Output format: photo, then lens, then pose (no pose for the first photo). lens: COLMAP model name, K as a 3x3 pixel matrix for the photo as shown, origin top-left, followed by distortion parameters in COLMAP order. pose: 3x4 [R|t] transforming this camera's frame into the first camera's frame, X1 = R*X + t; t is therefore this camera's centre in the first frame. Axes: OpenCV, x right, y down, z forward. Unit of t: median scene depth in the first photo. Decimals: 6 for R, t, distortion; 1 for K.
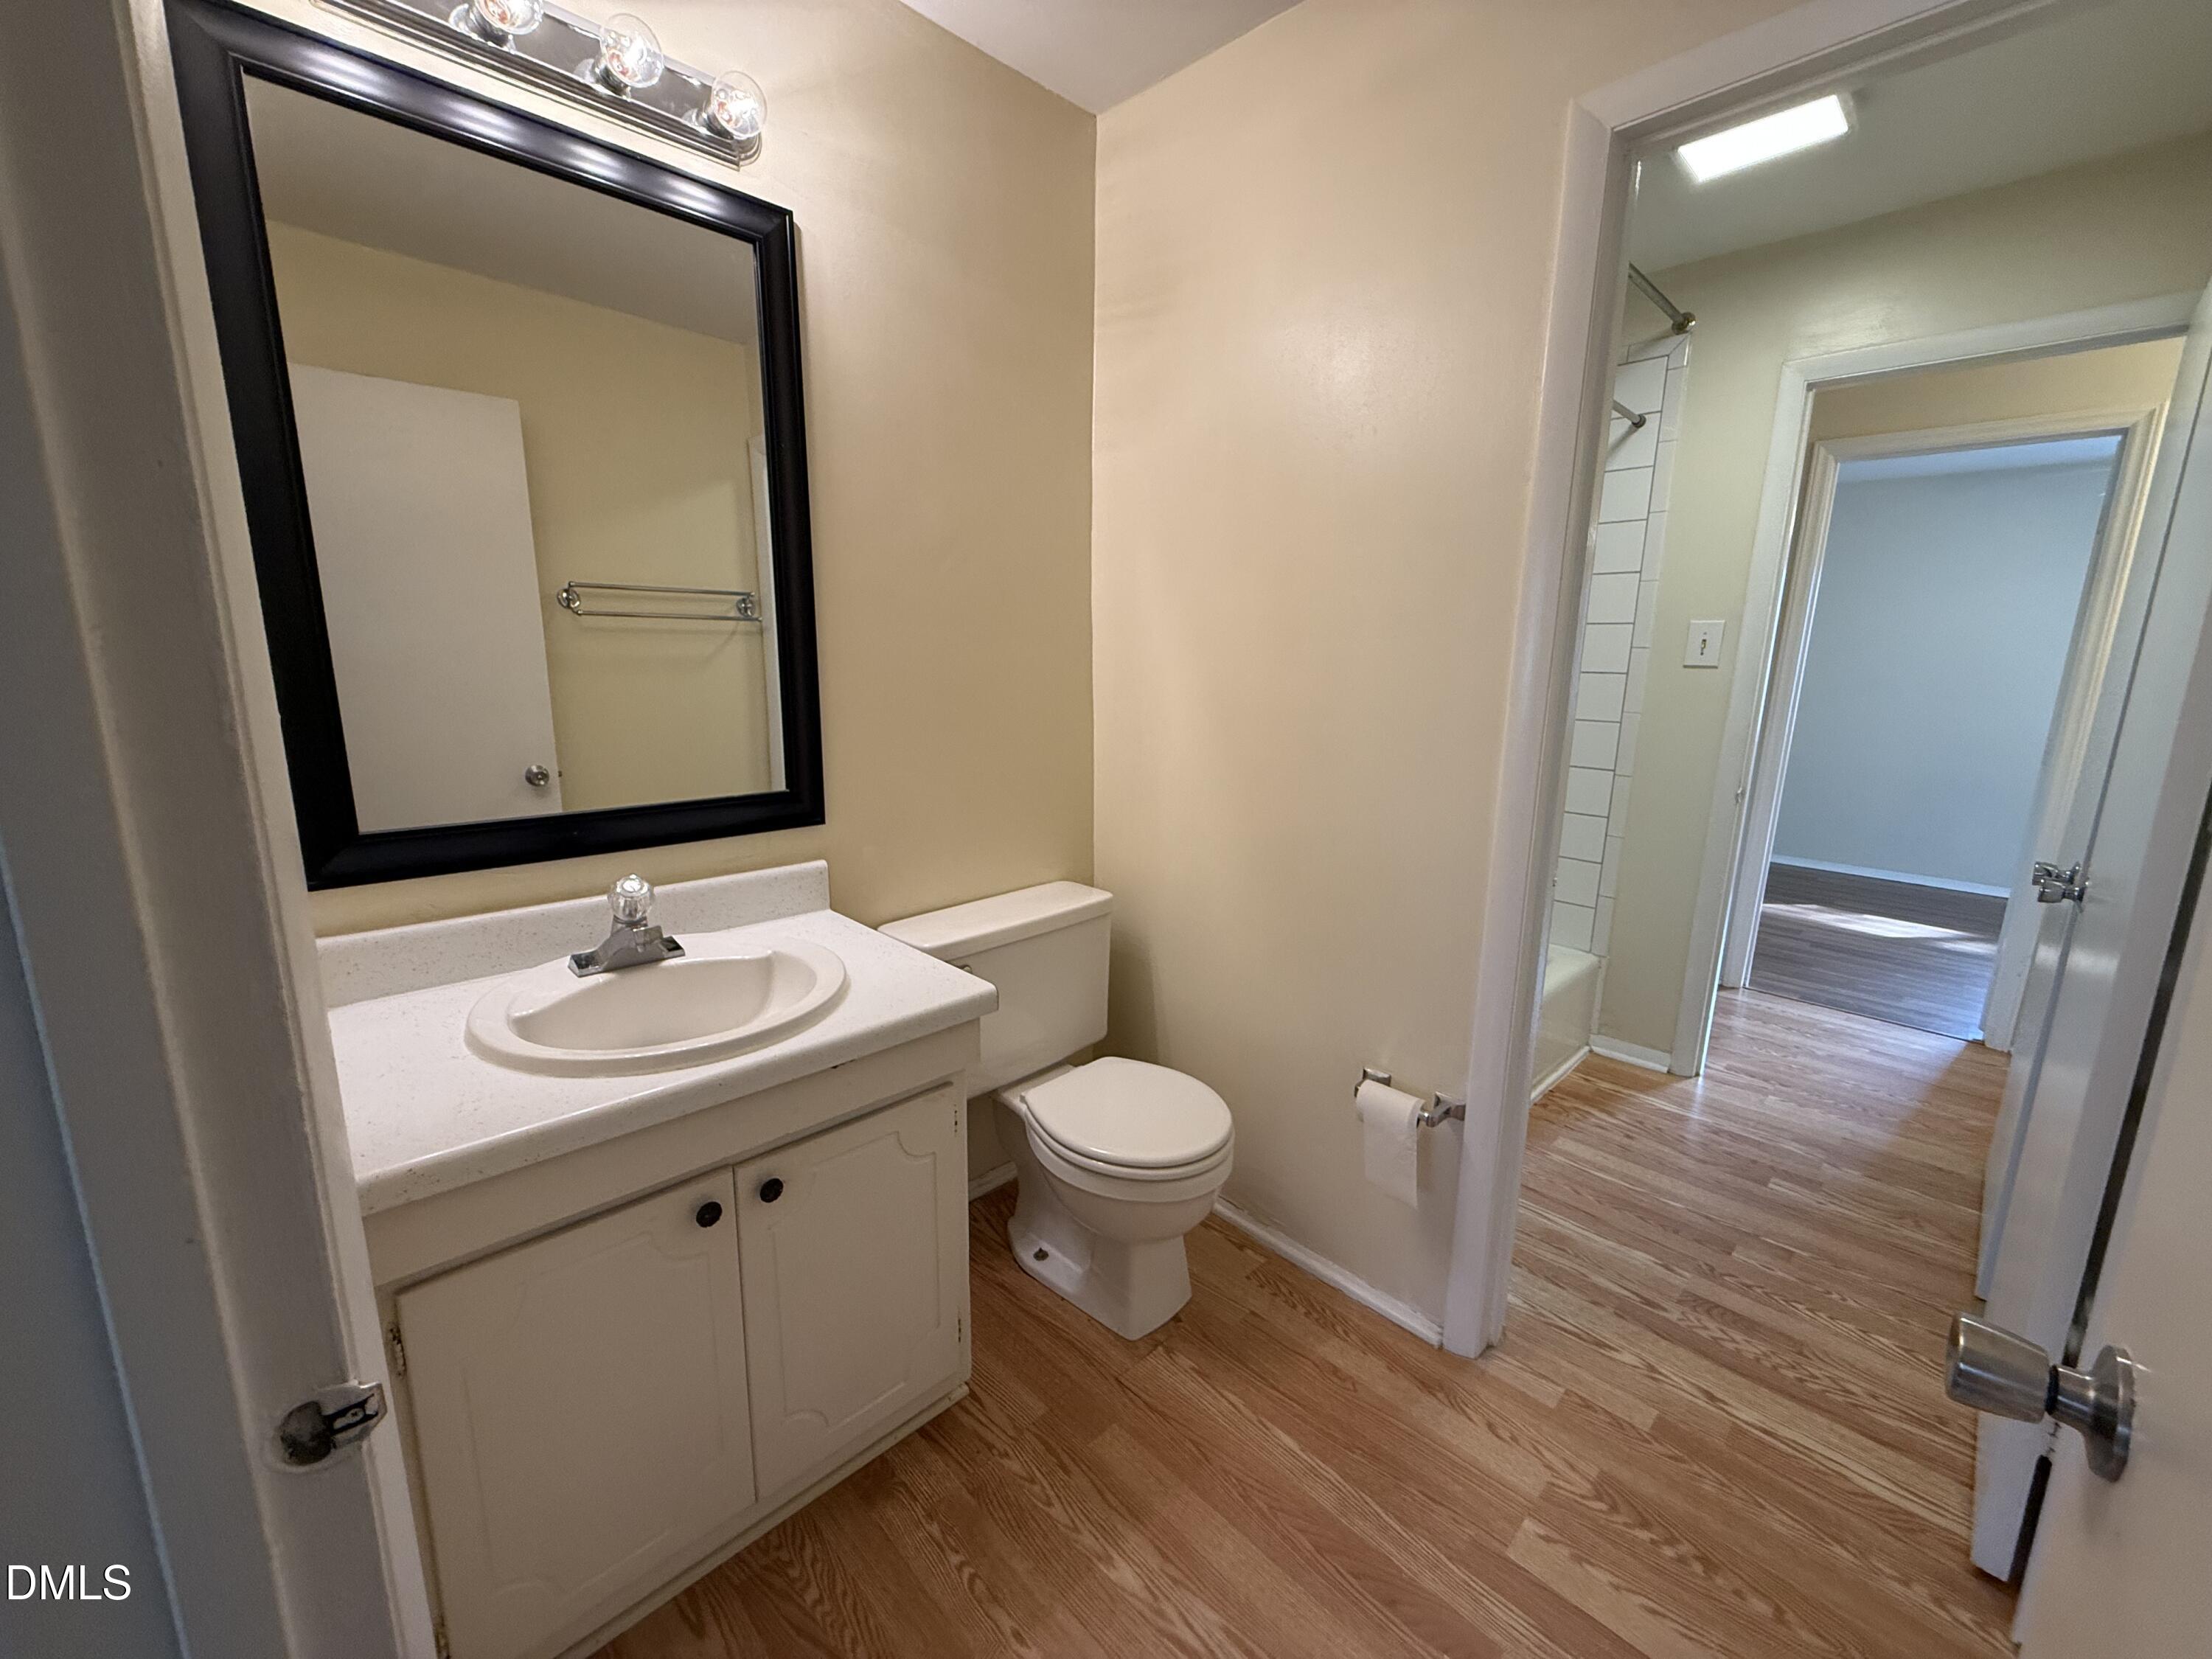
lens RADIAL K [[874.0, 0, 1116.3], [0, 874.0, 831.3], [0, 0, 1]] dist [0.000910, -0.000780]
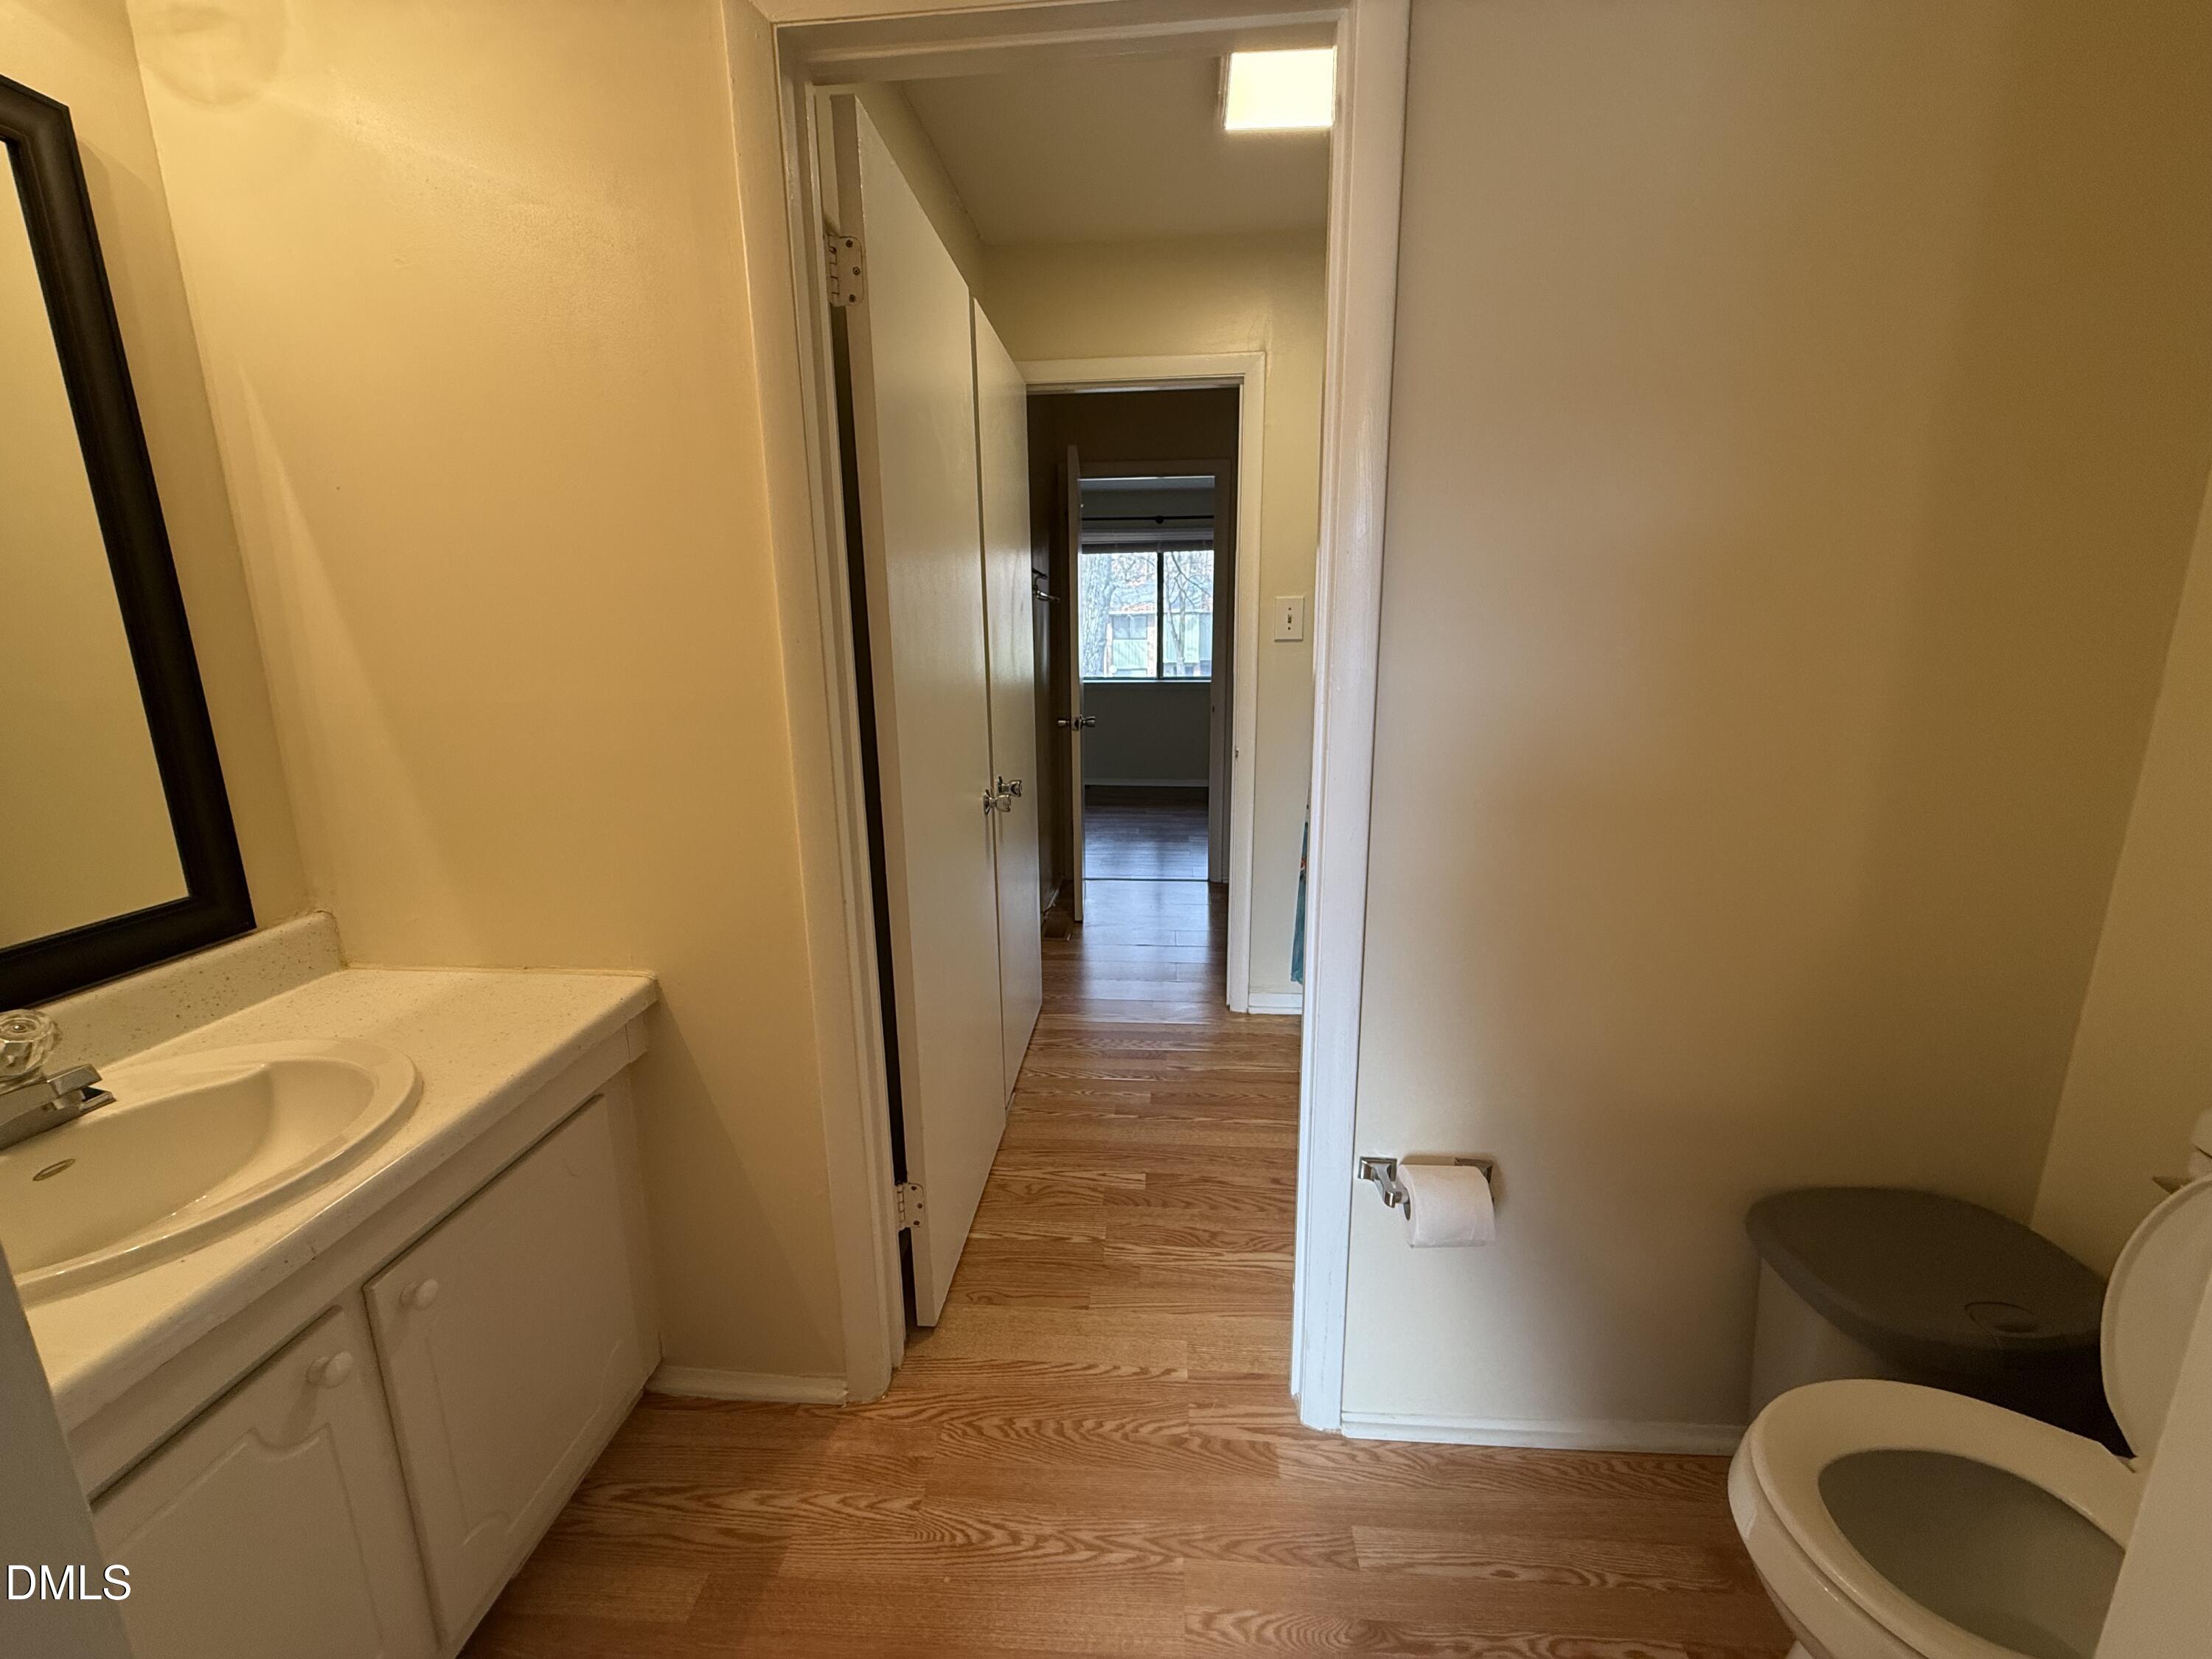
lens RADIAL K [[874.0, 0, 1111.6], [0, 874.0, 826.2], [0, 0, 1]] dist [0.000910, -0.000780]
pose [[-0.747021, 0.124090, -0.653117, 1.097483], [-0.142537, 0.929682, 0.339667, -0.225493], [0.649341, 0.346832, -0.676805, 1.209036]]
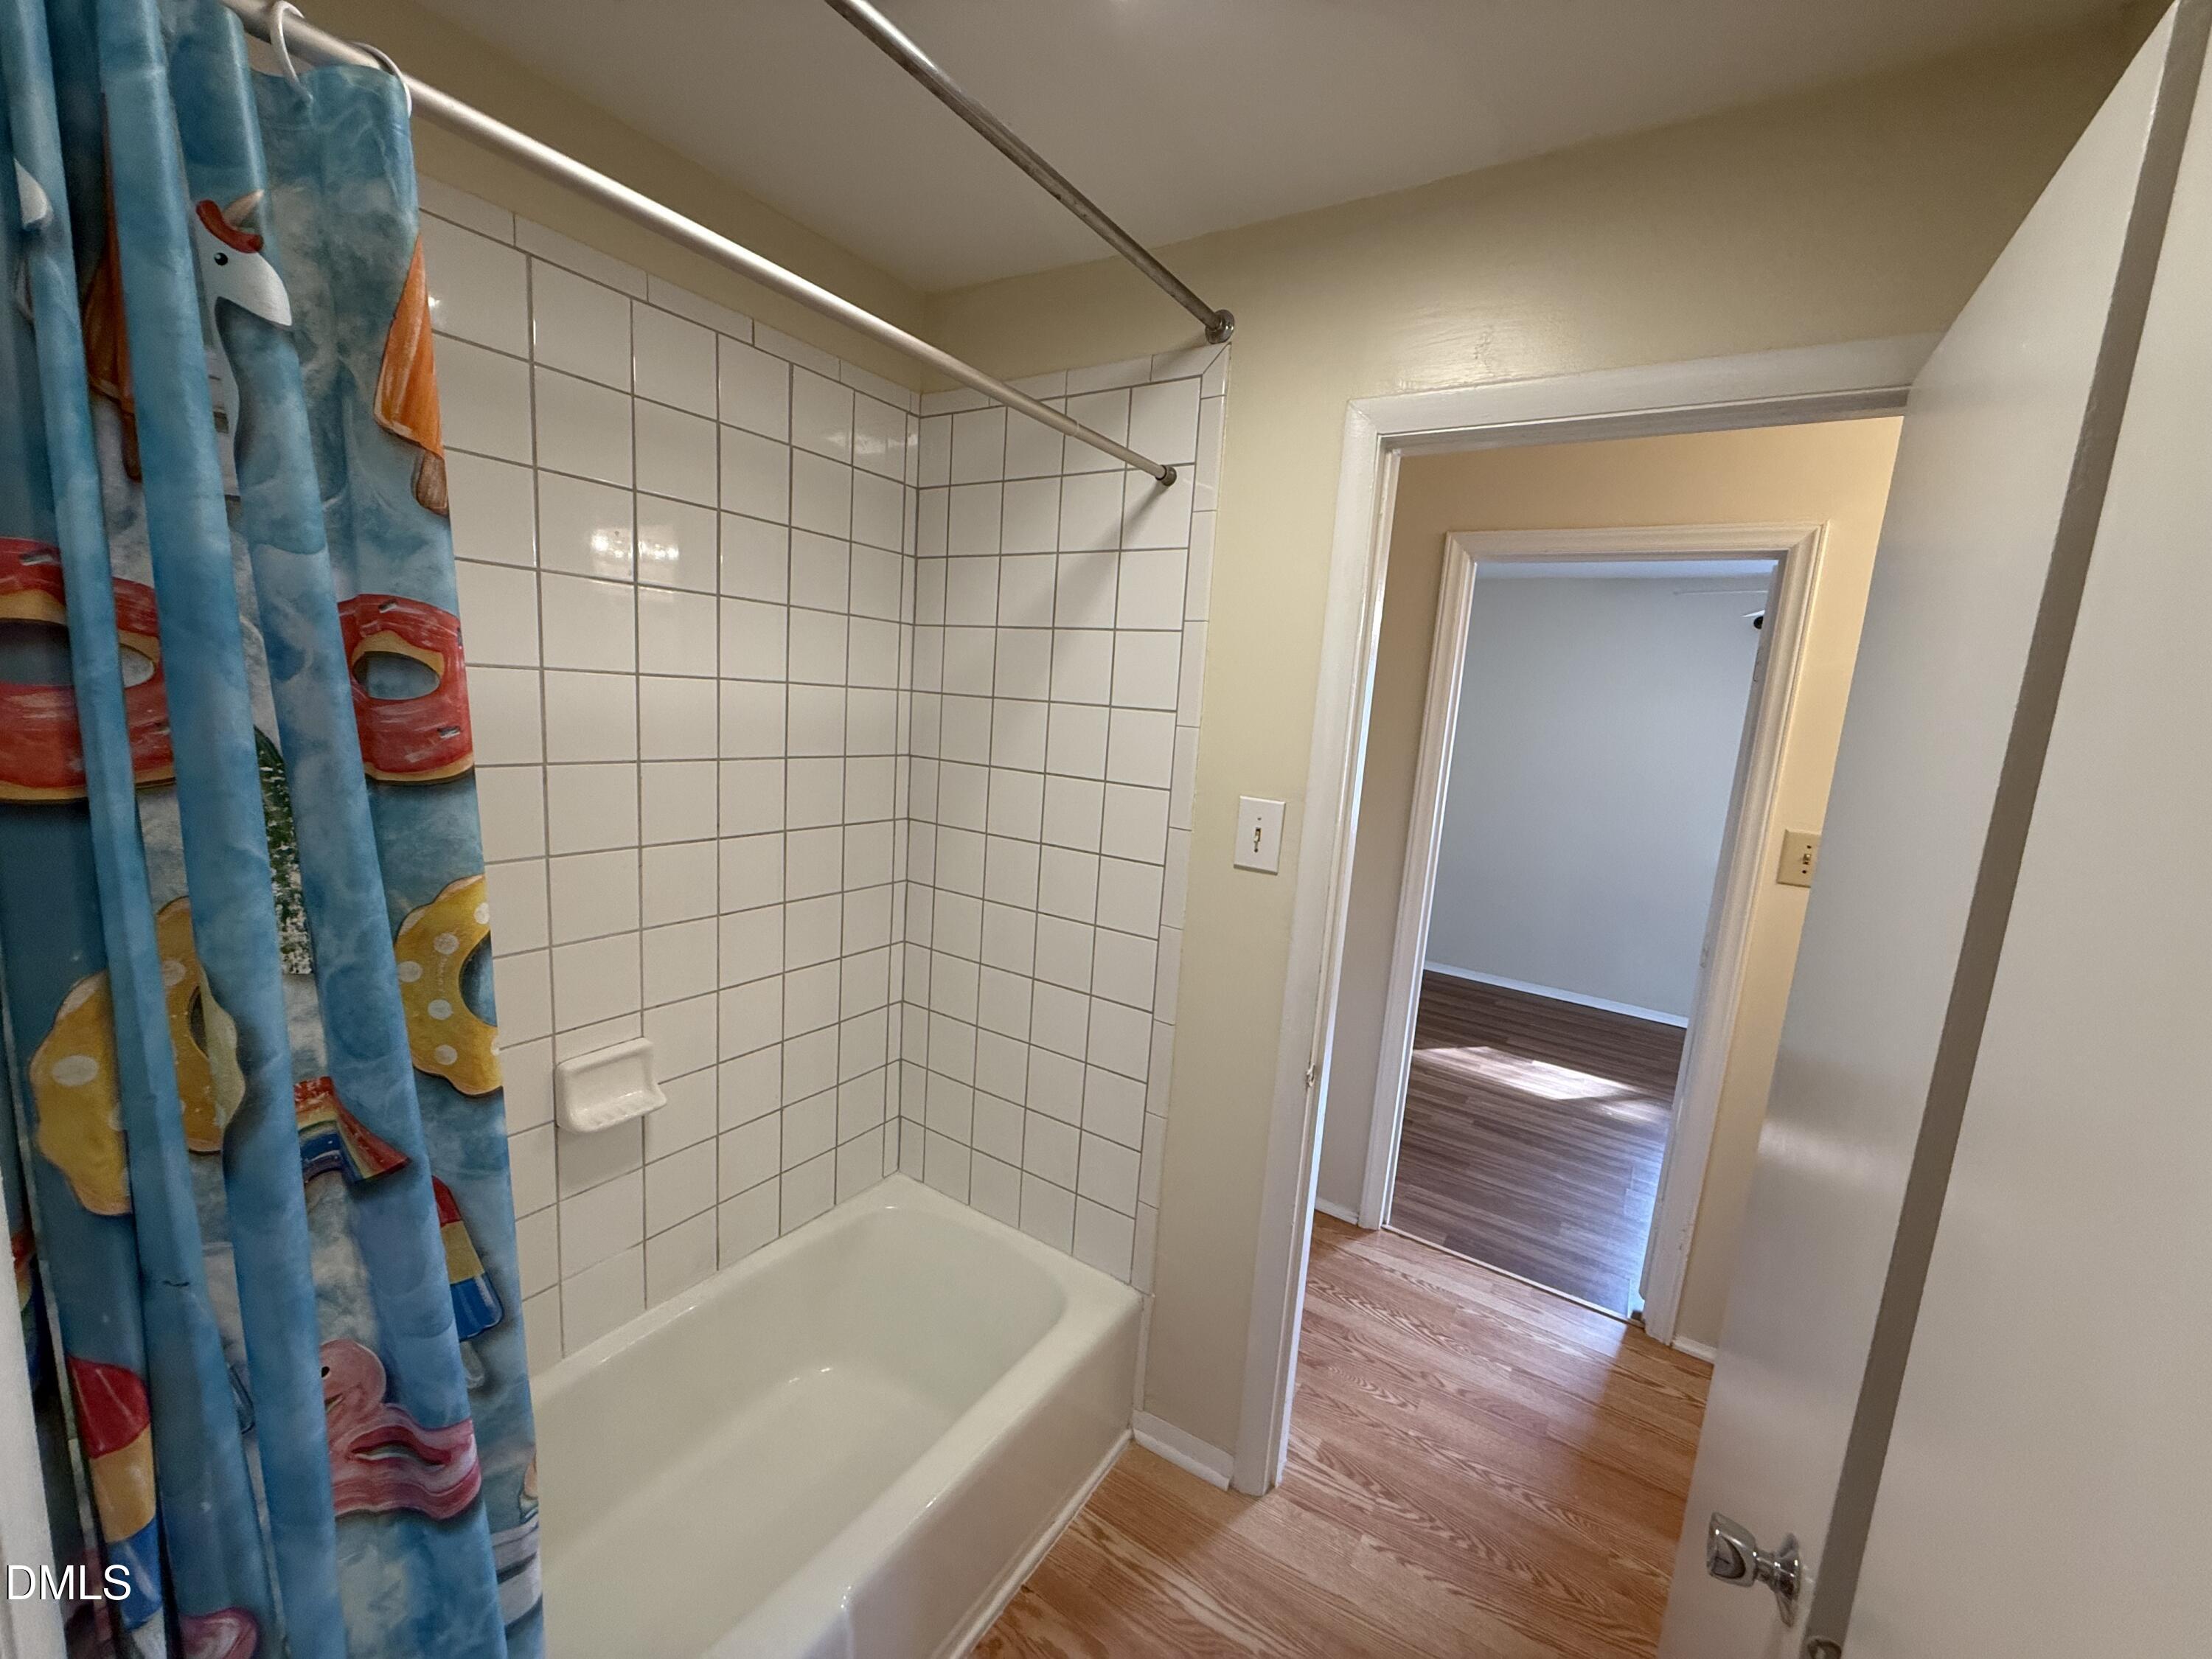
lens RADIAL K [[874.0, 0, 1109.3], [0, 874.0, 838.1], [0, 0, 1]] dist [0.000910, -0.000780]
pose [[0.973900, 0.010034, 0.226754, 0.407290], [-0.002994, 0.999503, -0.031368, -0.183823], [-0.226956, 0.029870, 0.973447, 0.394816]]
